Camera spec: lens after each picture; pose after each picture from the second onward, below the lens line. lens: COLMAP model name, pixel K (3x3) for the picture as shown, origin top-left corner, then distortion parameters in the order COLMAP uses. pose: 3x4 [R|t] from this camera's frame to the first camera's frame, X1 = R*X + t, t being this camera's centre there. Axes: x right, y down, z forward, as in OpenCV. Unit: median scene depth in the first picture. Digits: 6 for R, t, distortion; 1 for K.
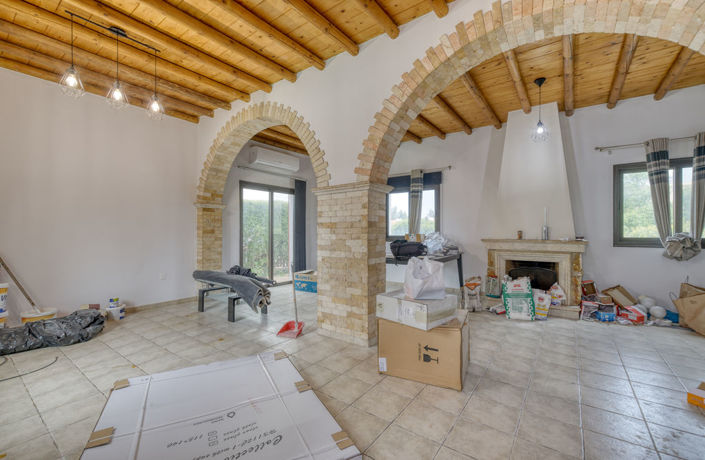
lens RADIAL K [[304.3, 0, 350.1], [0, 304.3, 233.7], [0, 0, 1]] dist [0.000812, -0.000374]
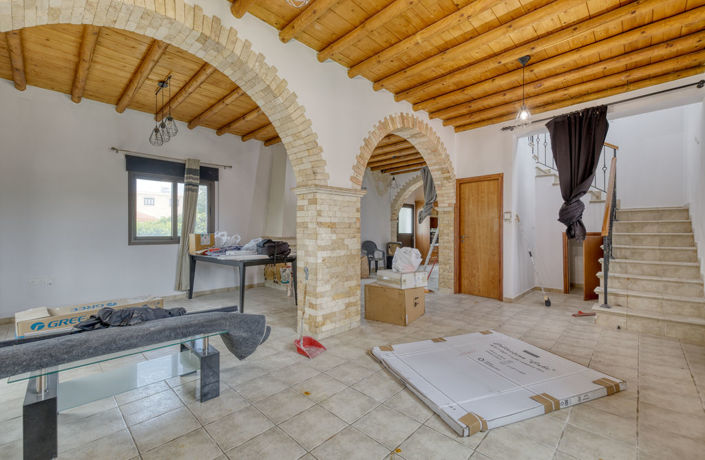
lens RADIAL K [[304.3, 0, 358.4], [0, 304.3, 232.7], [0, 0, 1]] dist [0.000812, -0.000374]
pose [[0.105662, -0.006710, 0.994379, -1.090021], [0.006606, 0.999960, 0.006046, -0.008782], [-0.994380, 0.005930, 0.105703, 0.826795]]
